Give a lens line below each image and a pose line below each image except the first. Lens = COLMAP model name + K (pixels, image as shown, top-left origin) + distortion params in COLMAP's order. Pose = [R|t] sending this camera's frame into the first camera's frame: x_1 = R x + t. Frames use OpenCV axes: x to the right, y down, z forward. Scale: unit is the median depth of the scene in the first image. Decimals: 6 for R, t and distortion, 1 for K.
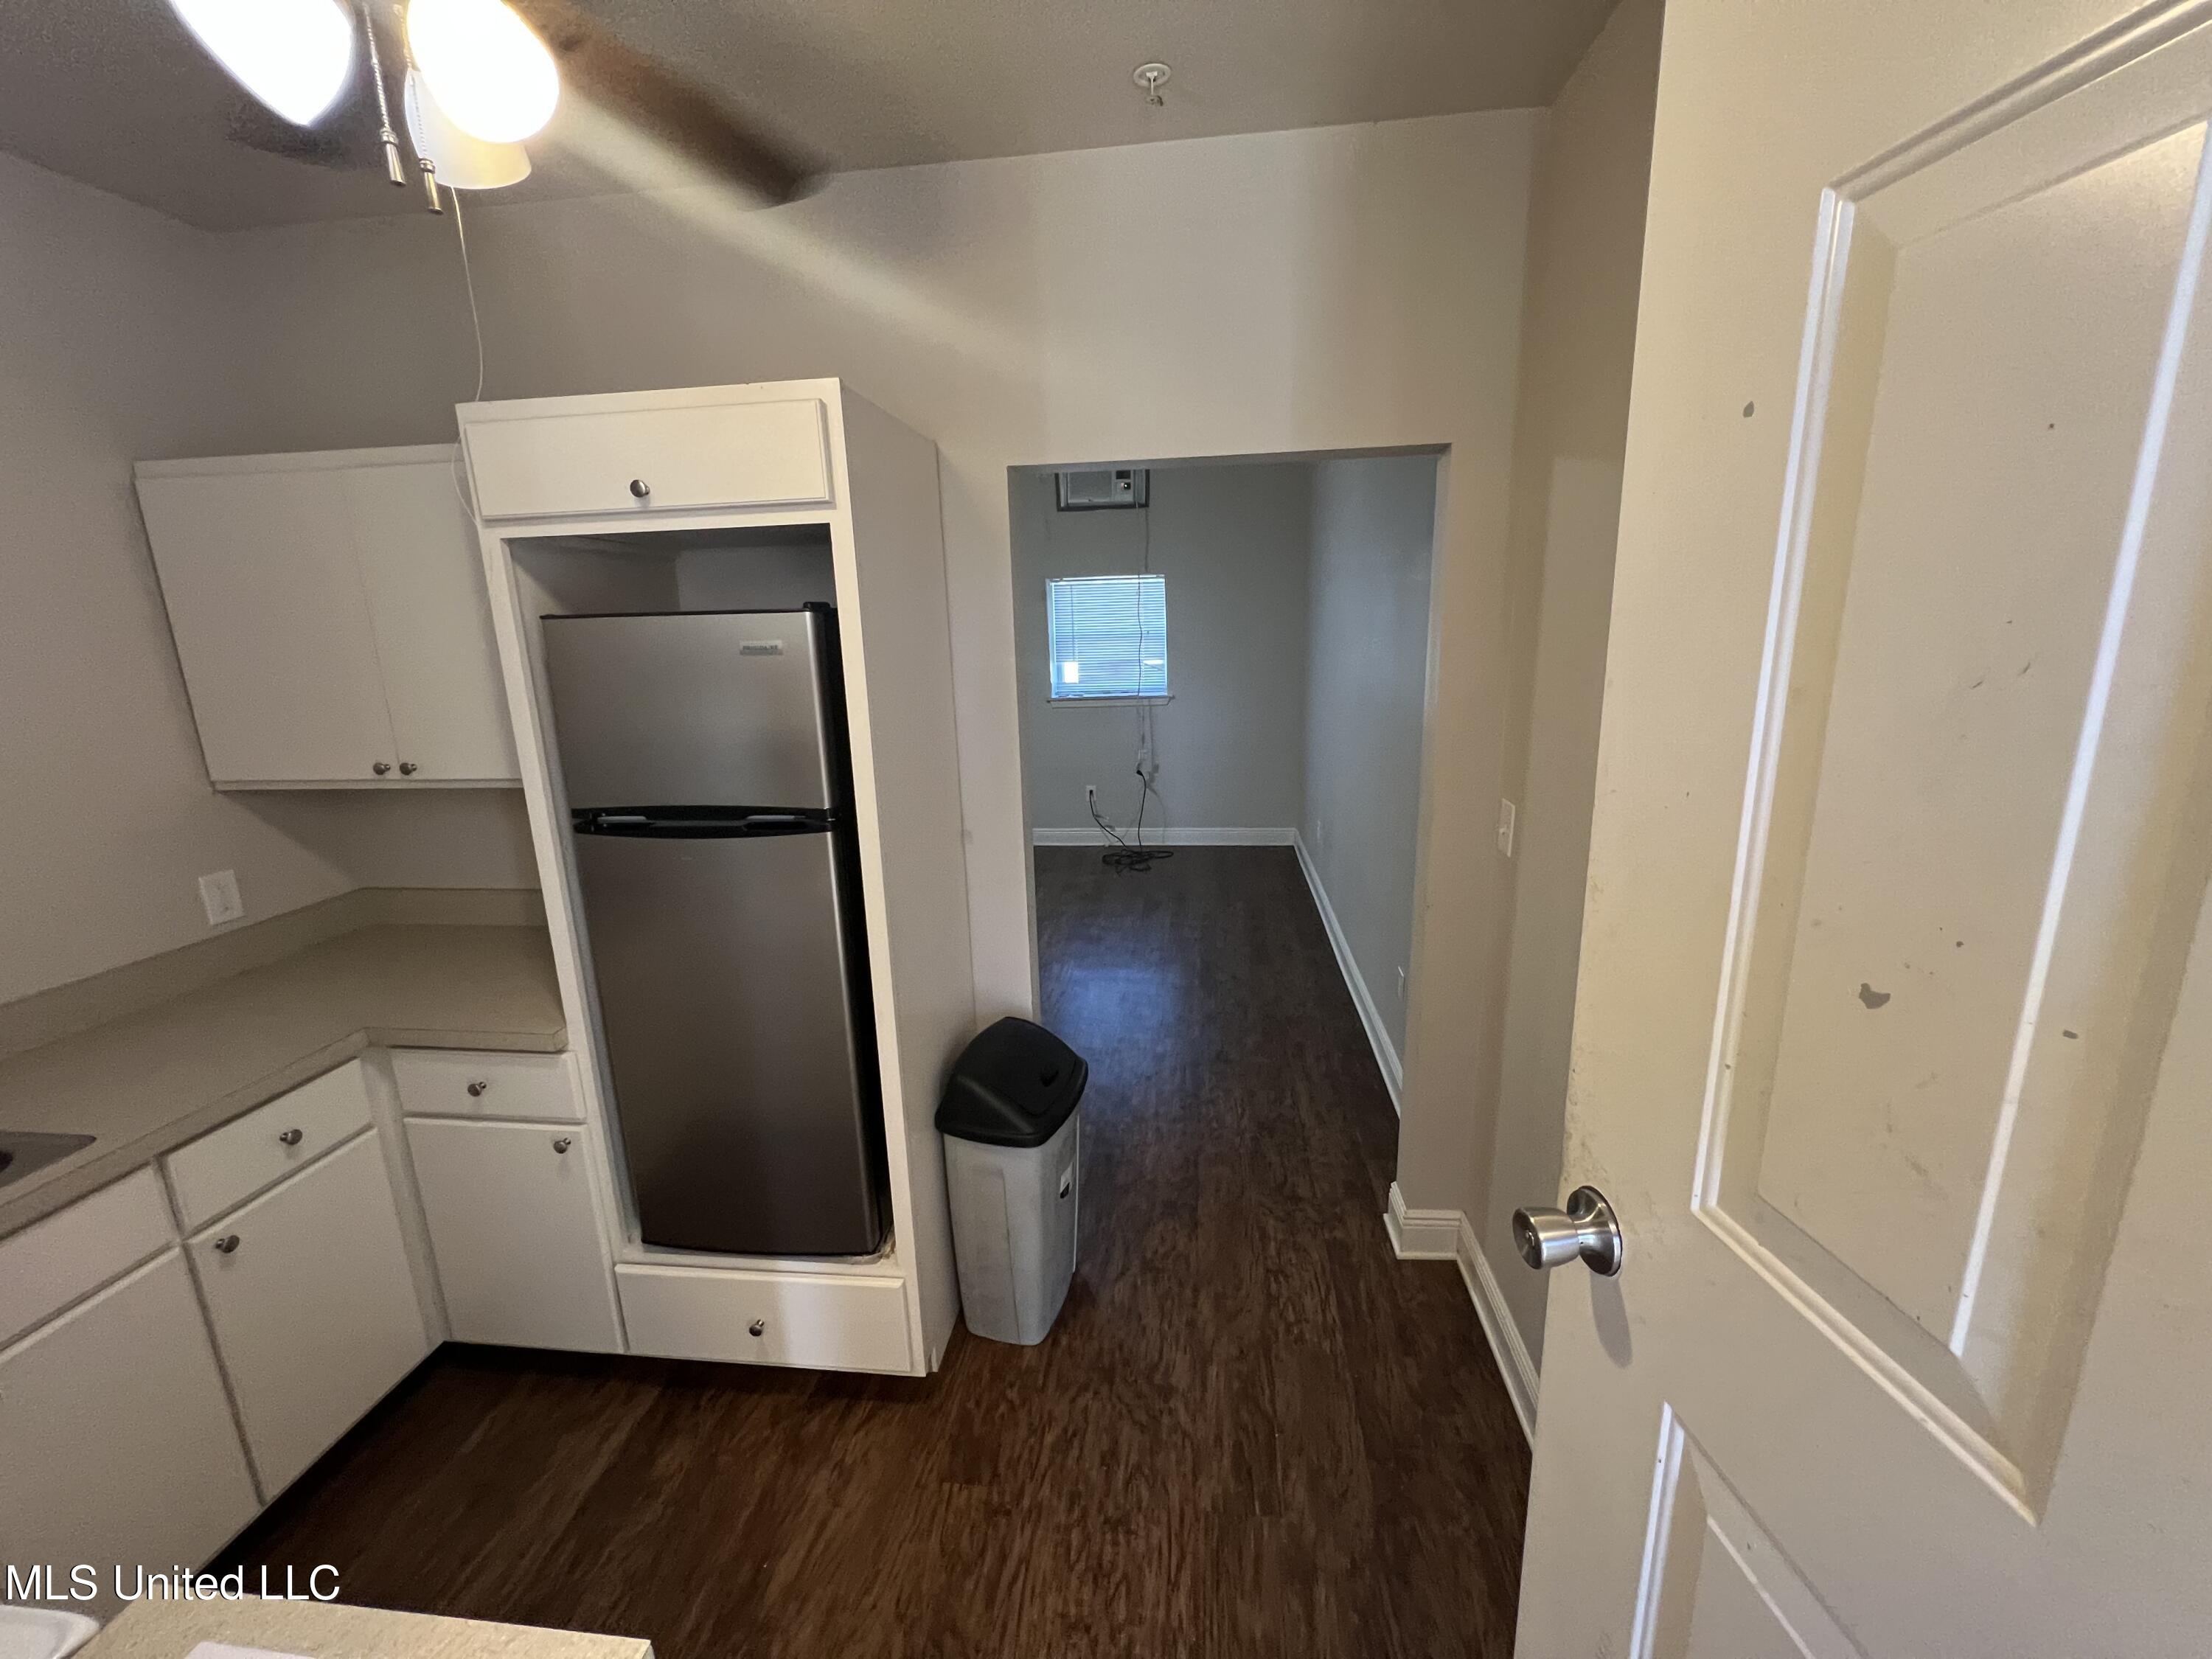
lens RADIAL K [[887.6, 0, 1104.2], [0, 887.6, 822.2], [0, 0, 1]] dist [-0.000725, 0.000079]
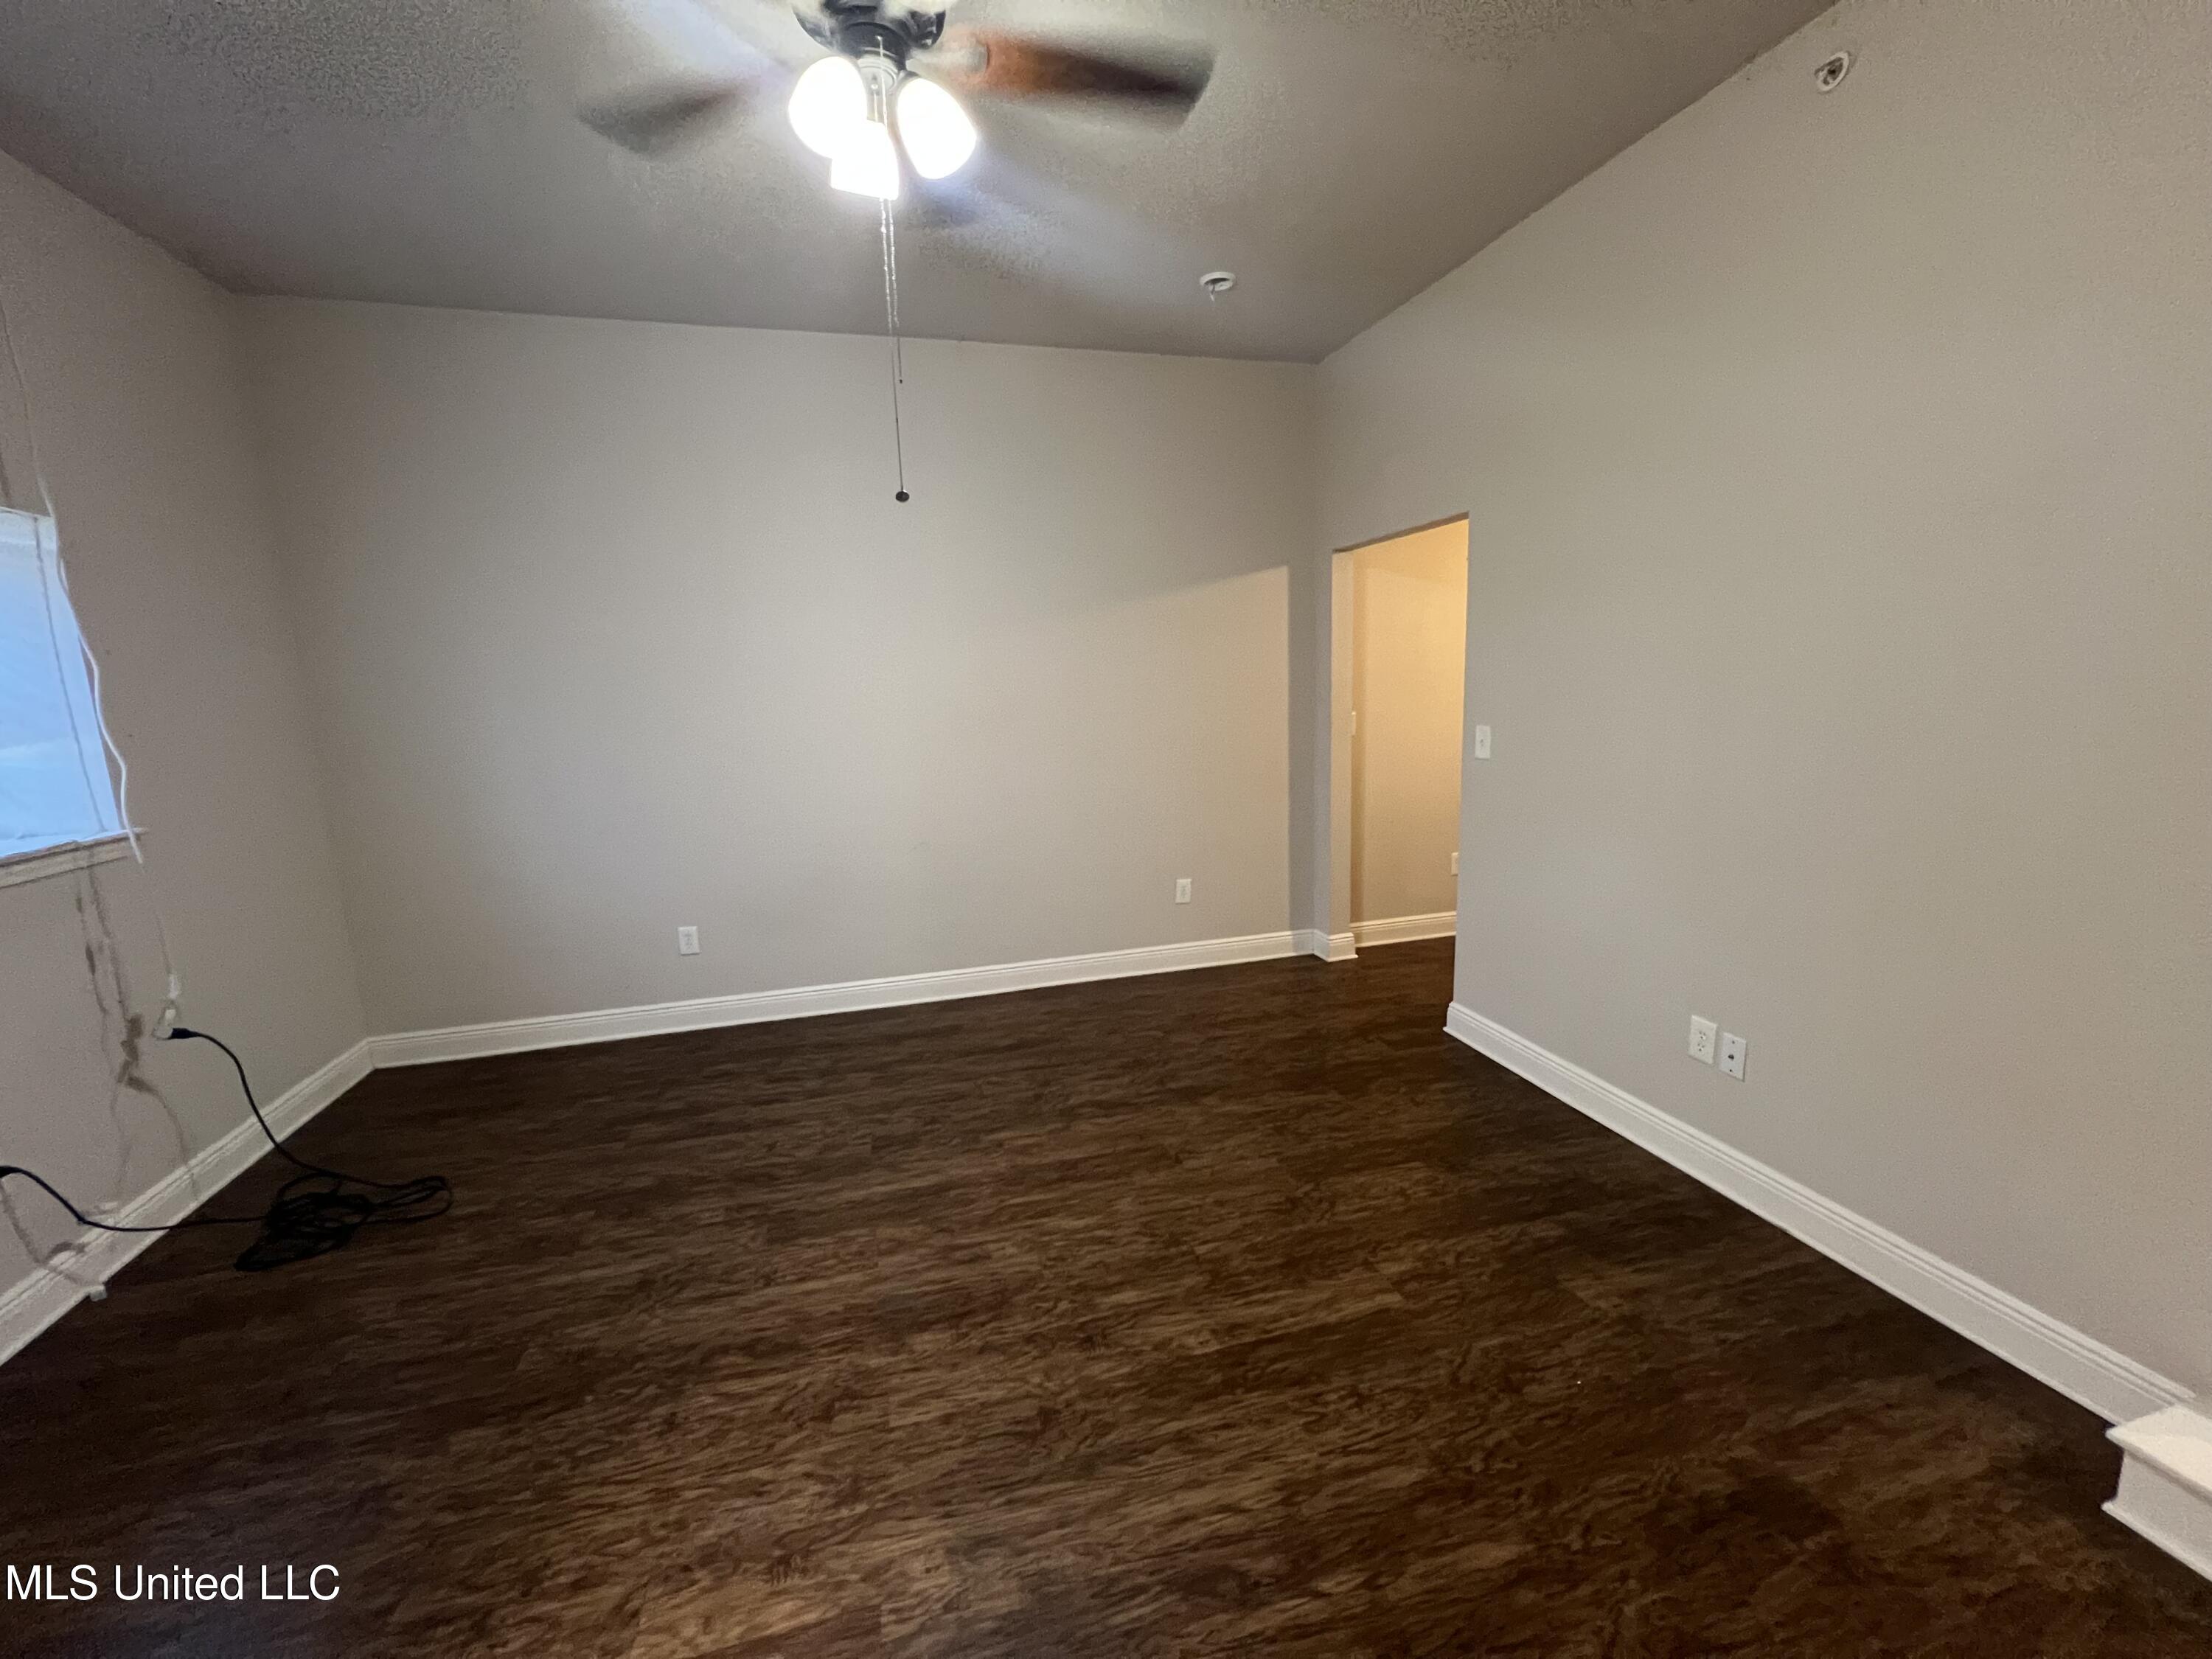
lens RADIAL K [[887.6, 0, 1093.1], [0, 887.6, 831.5], [0, 0, 1]] dist [-0.000725, 0.000079]
pose [[-0.365154, -0.117717, 0.923474, -1.419255], [0.252025, 0.942432, 0.219787, -0.392835], [-0.896184, 0.312995, -0.314466, 2.395857]]
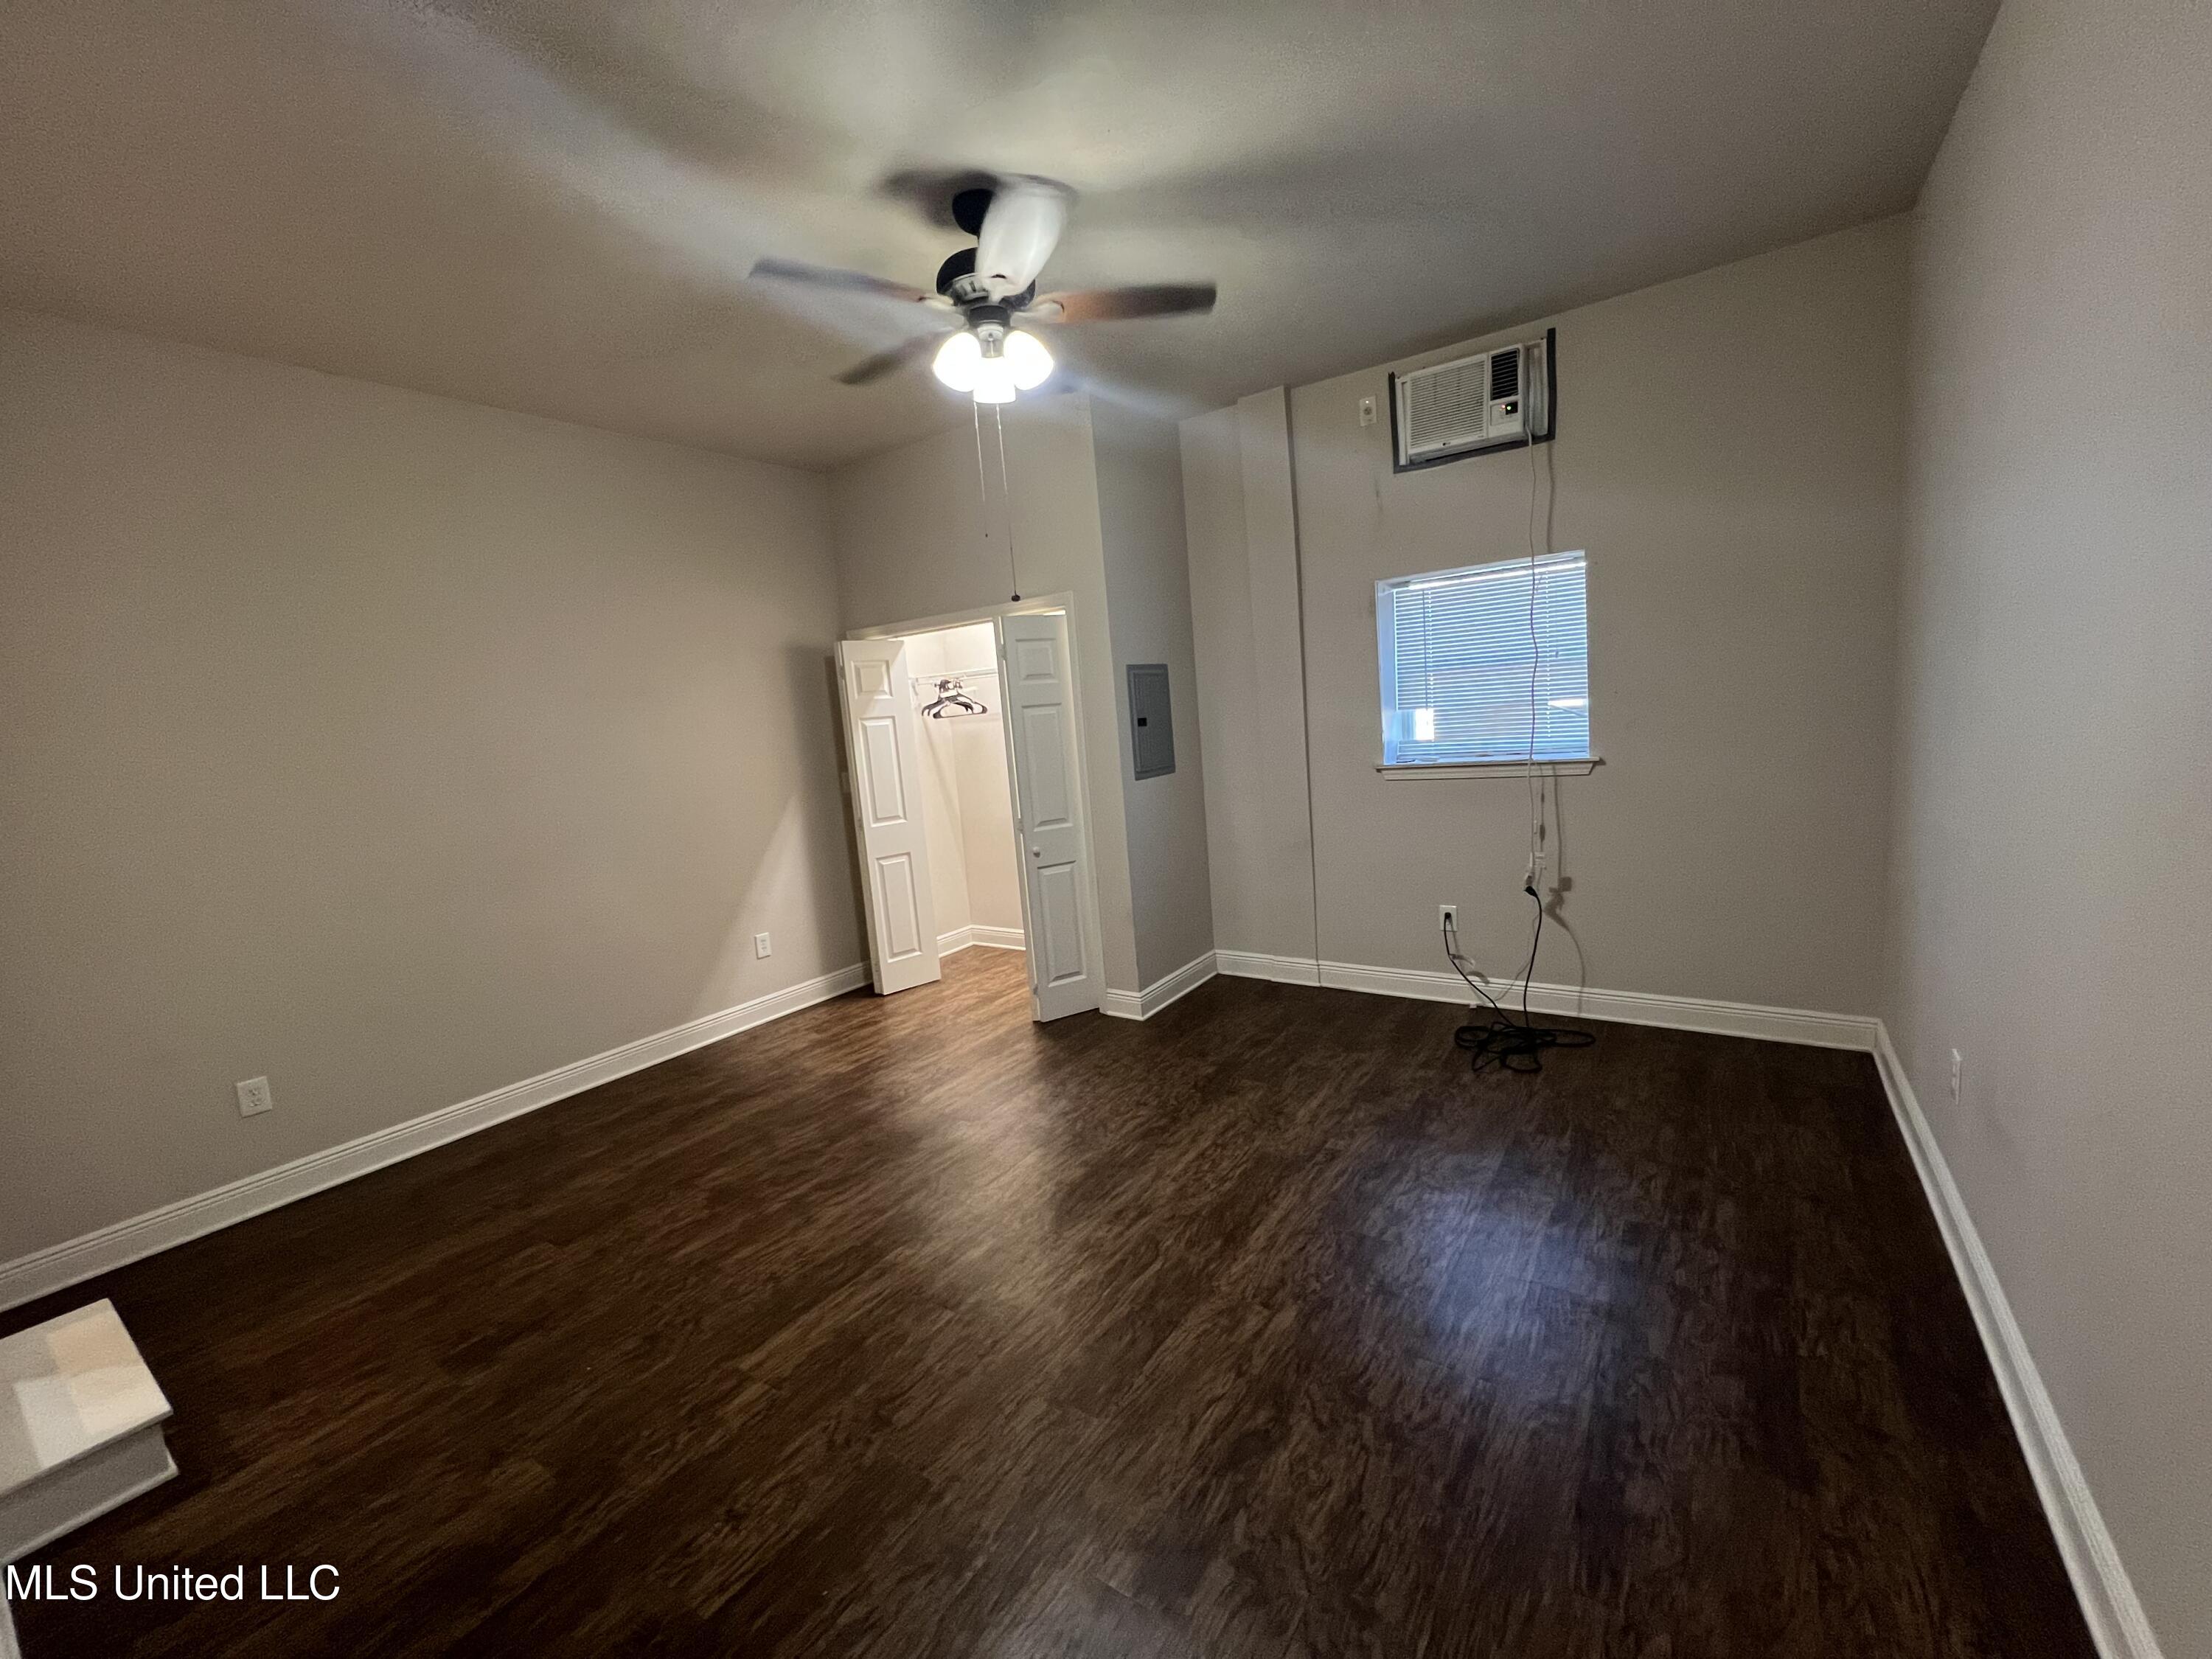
lens RADIAL K [[887.6, 0, 1103.9], [0, 887.6, 820.7], [0, 0, 1]] dist [-0.000725, 0.000079]
pose [[0.881800, 0.020419, -0.471182, 0.213956], [-0.055193, 0.996665, -0.060100, -0.165077], [0.468384, 0.079002, 0.879986, 1.135896]]
